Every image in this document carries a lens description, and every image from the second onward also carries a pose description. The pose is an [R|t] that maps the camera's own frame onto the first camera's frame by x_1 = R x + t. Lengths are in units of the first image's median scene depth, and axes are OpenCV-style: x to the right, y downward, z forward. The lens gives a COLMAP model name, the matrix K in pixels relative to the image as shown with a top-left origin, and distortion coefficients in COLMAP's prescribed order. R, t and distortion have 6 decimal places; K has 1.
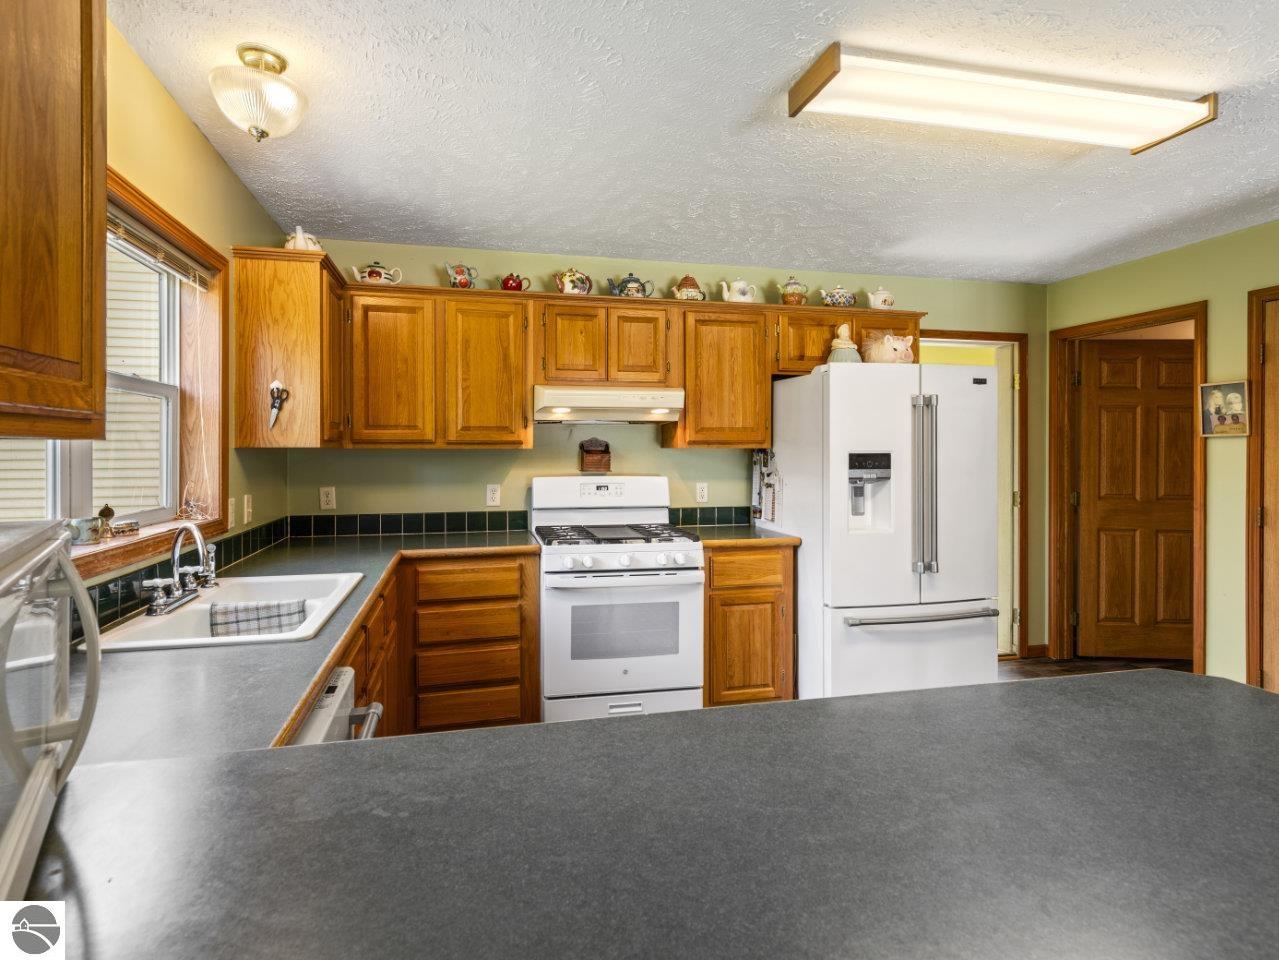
lens RADIAL K [[657.9, 0, 636.3], [0, 657.9, 456.4], [0, 0, 1]] dist [0.014955, -0.000040]
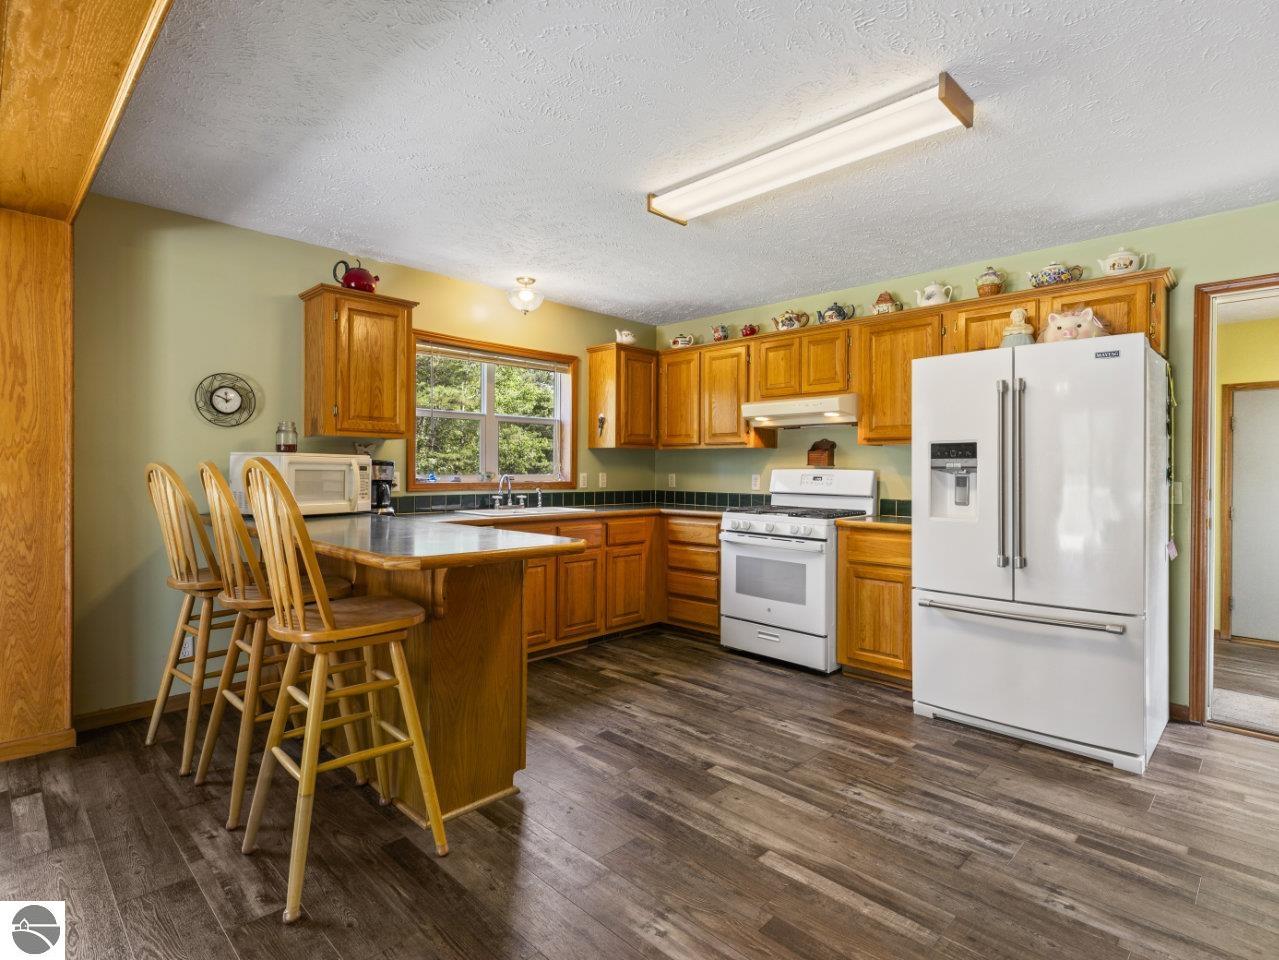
lens RADIAL K [[666.6, 0, 639.5], [0, 666.6, 480.0], [0, 0, 1]] dist [-0.000428, -0.000194]
pose [[0.539027, 0.016142, -0.842134, 0.941546], [-0.012329, 0.999860, 0.011274, 0.045911], [0.842198, 0.004306, 0.539151, 0.035044]]
